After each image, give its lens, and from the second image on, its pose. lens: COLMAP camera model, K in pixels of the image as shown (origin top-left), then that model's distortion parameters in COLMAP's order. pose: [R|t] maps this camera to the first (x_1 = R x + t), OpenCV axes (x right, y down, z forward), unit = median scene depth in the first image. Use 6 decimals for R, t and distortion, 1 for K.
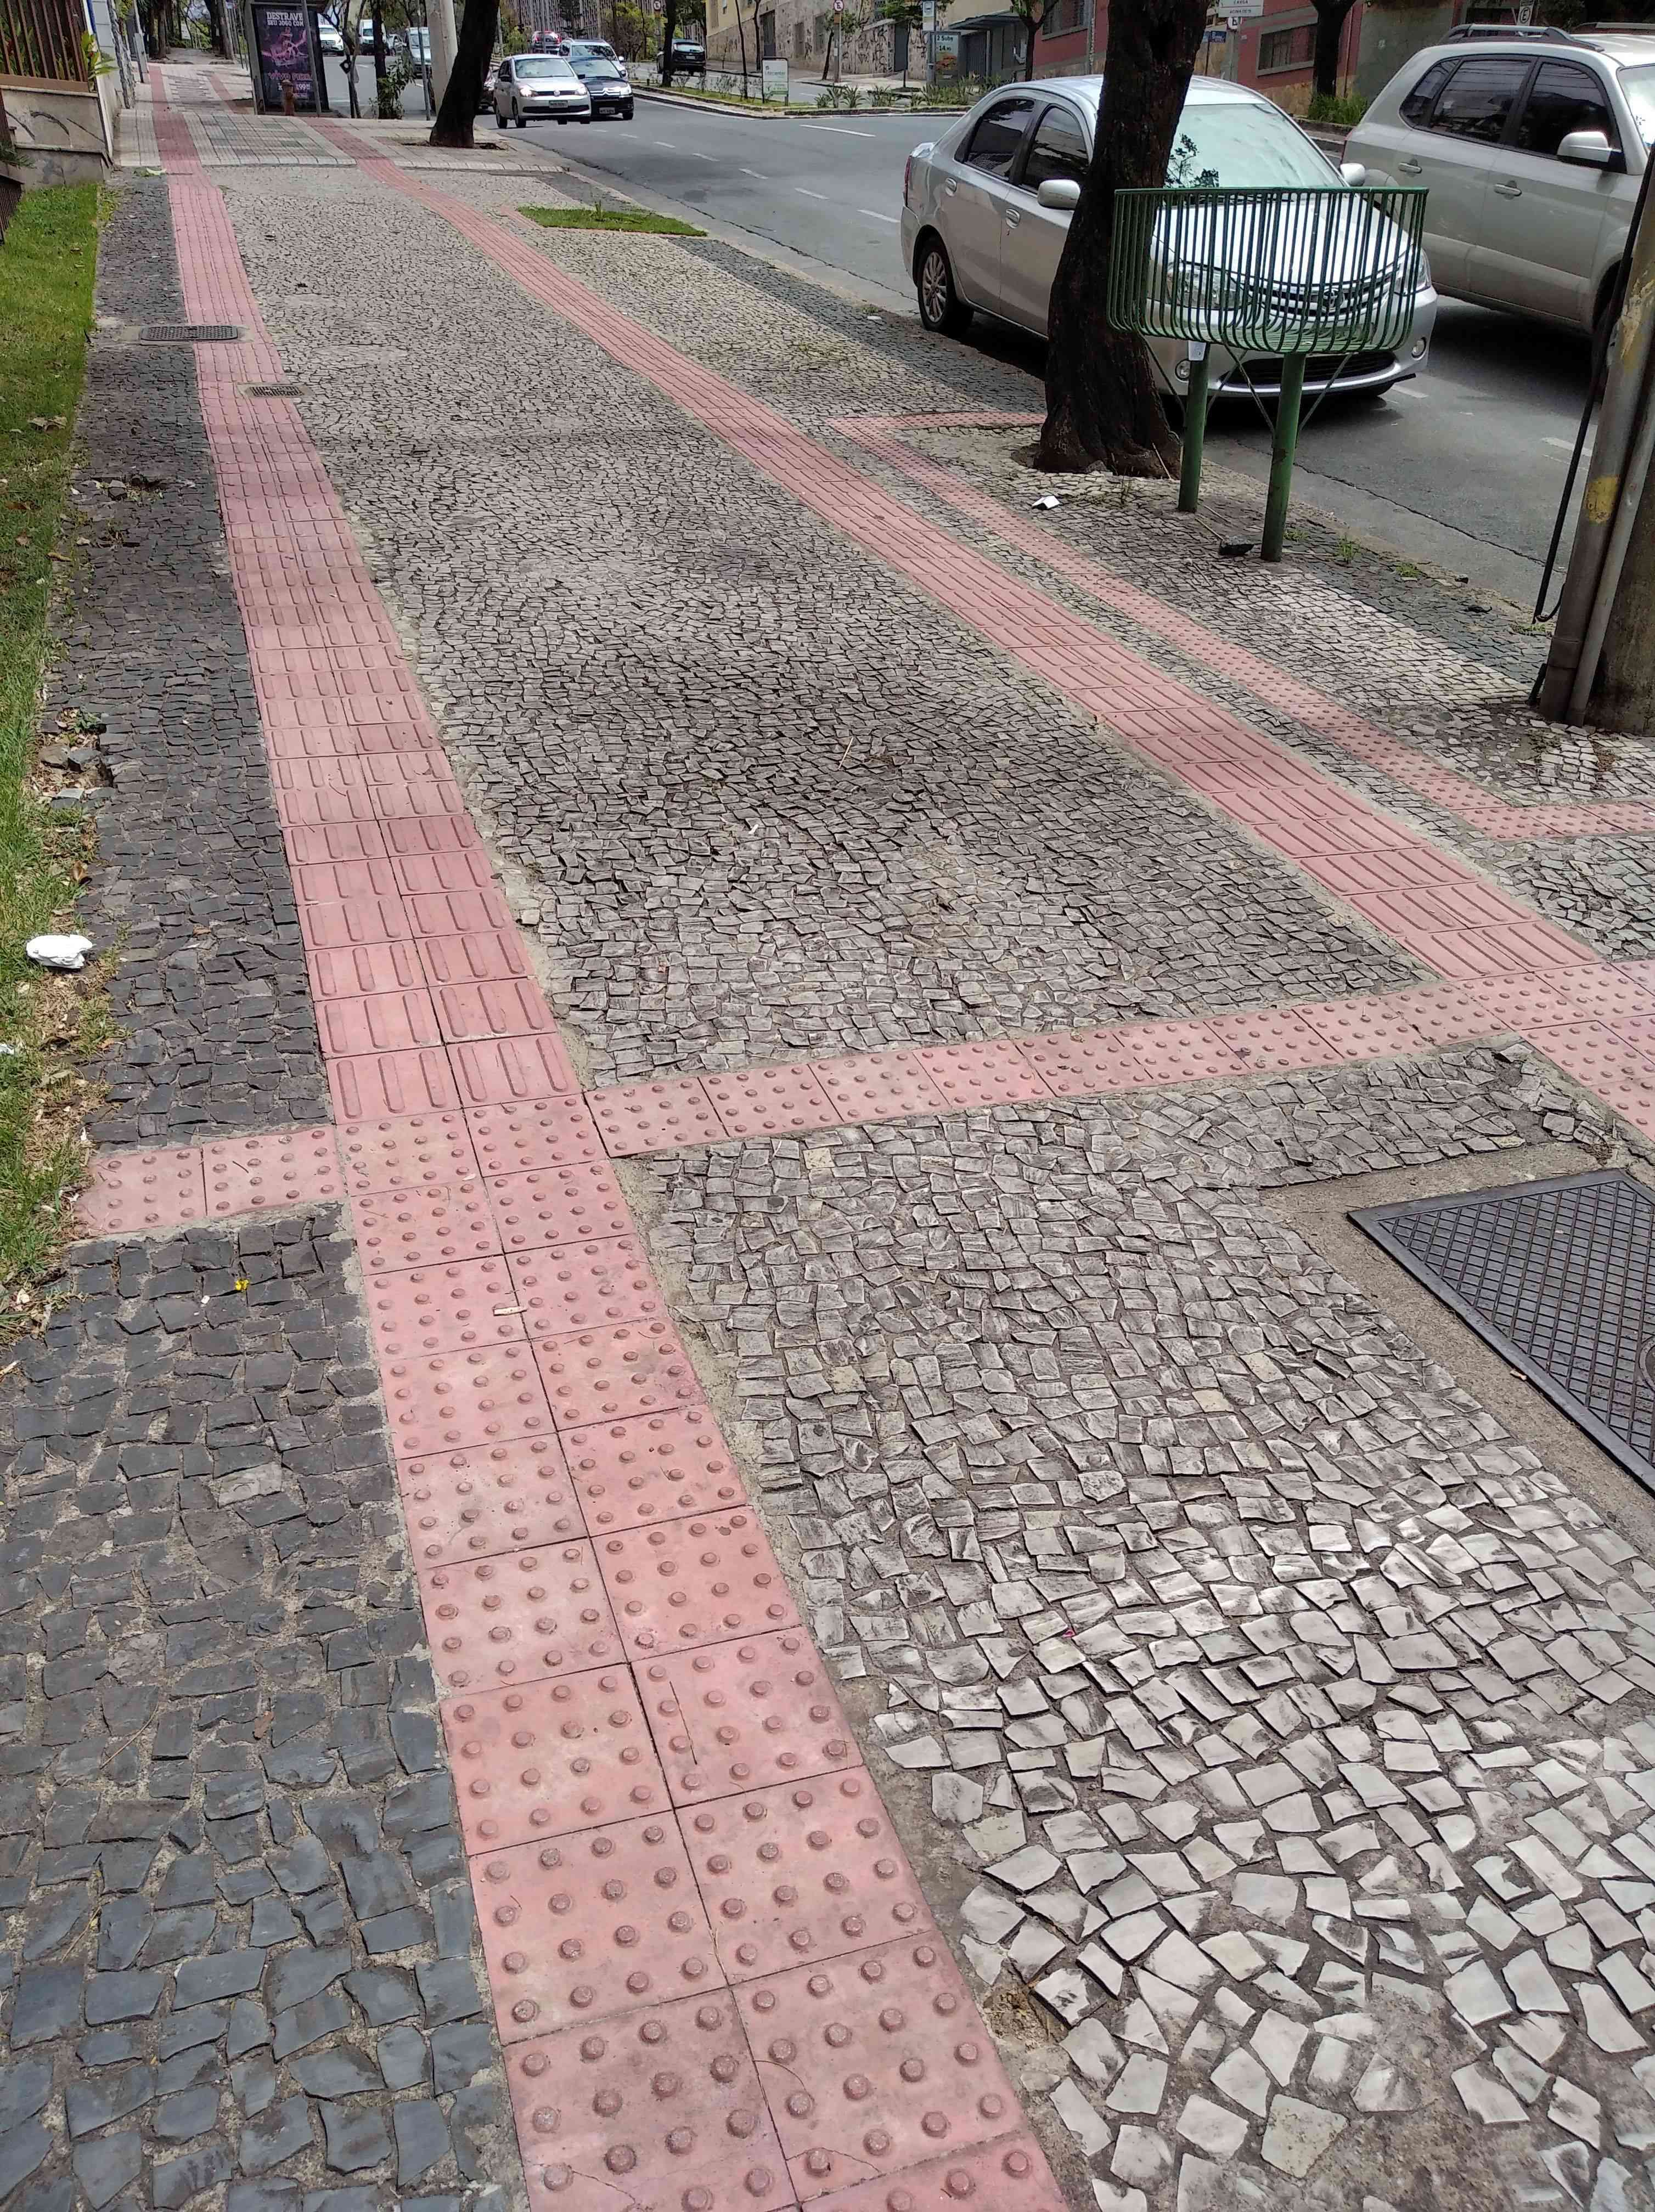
lens RADIAL K [[1721.1, 0, 827.5], [0, 1721.1, 1106.0], [0, 0, 1]] dist [0.003598, -0.003089]
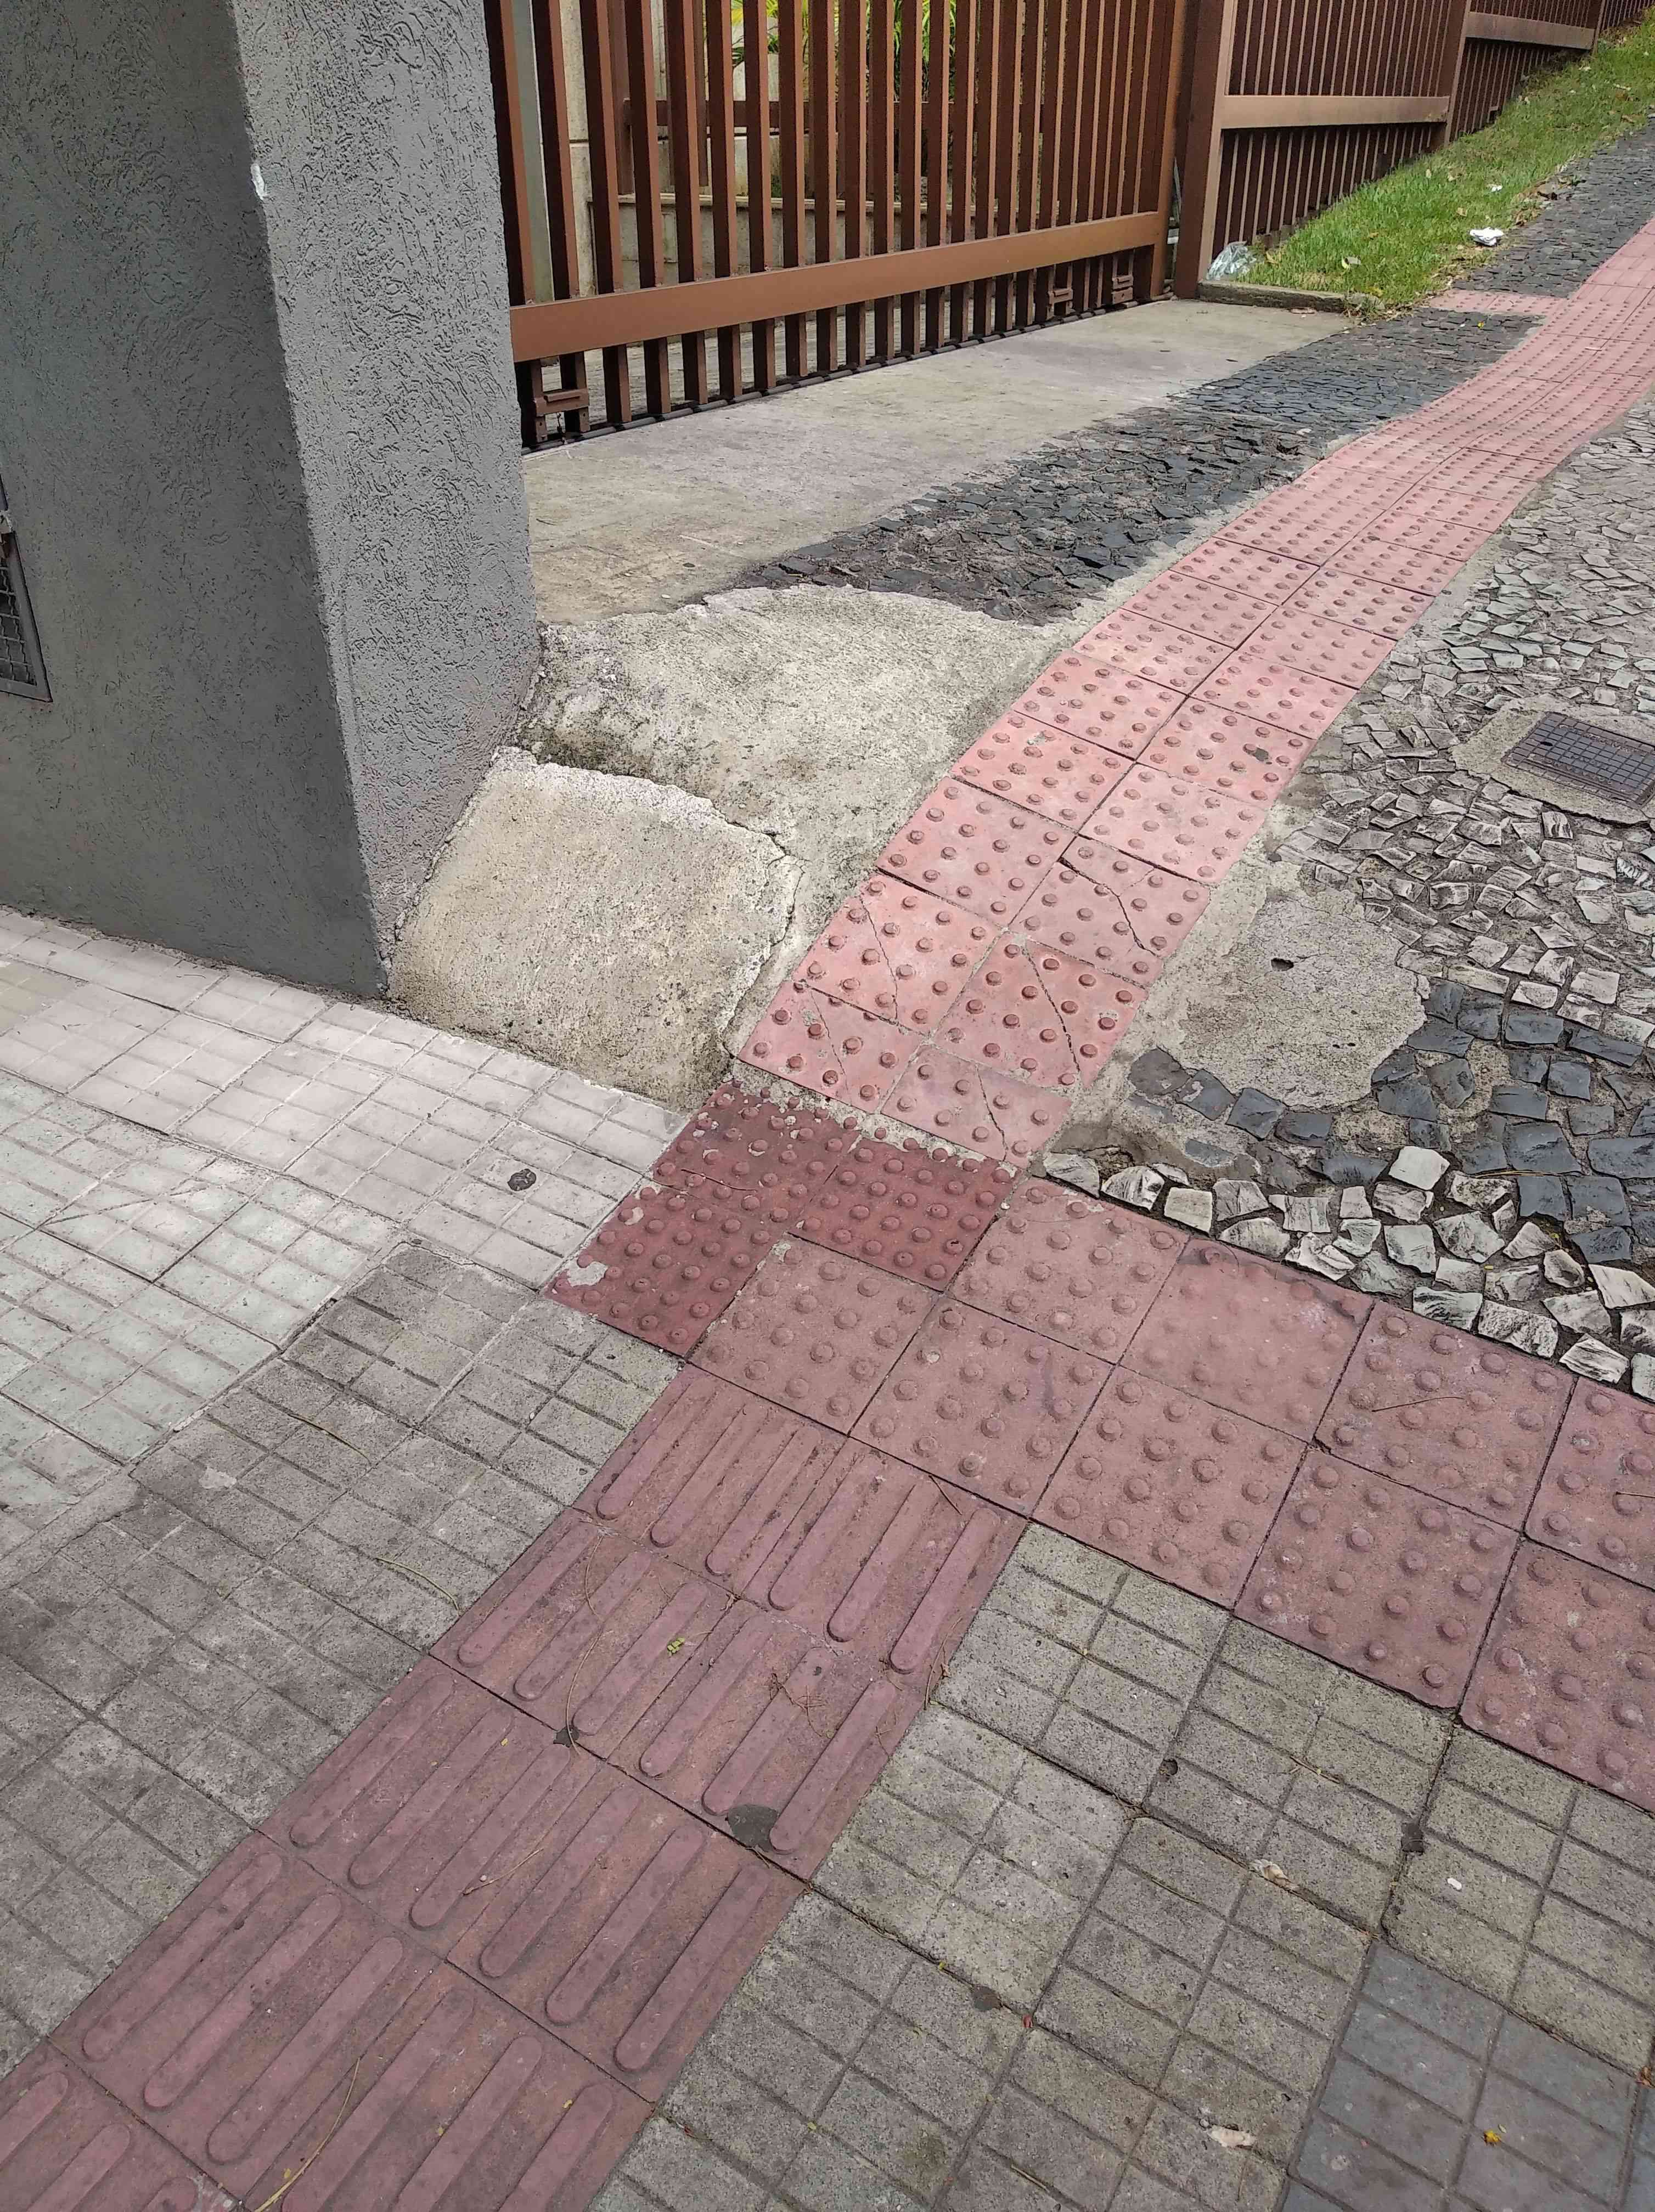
lens RADIAL K [[1710.5, 0, 826.4], [0, 1710.5, 1113.4], [0, 0, 1]] dist [-0.006436, -0.008286]
pose [[0.635094, 0.410258, -0.654480, 0.858822], [-0.352290, 0.907882, 0.227247, 0.746123], [0.687421, 0.086243, 0.721121, -0.906094]]
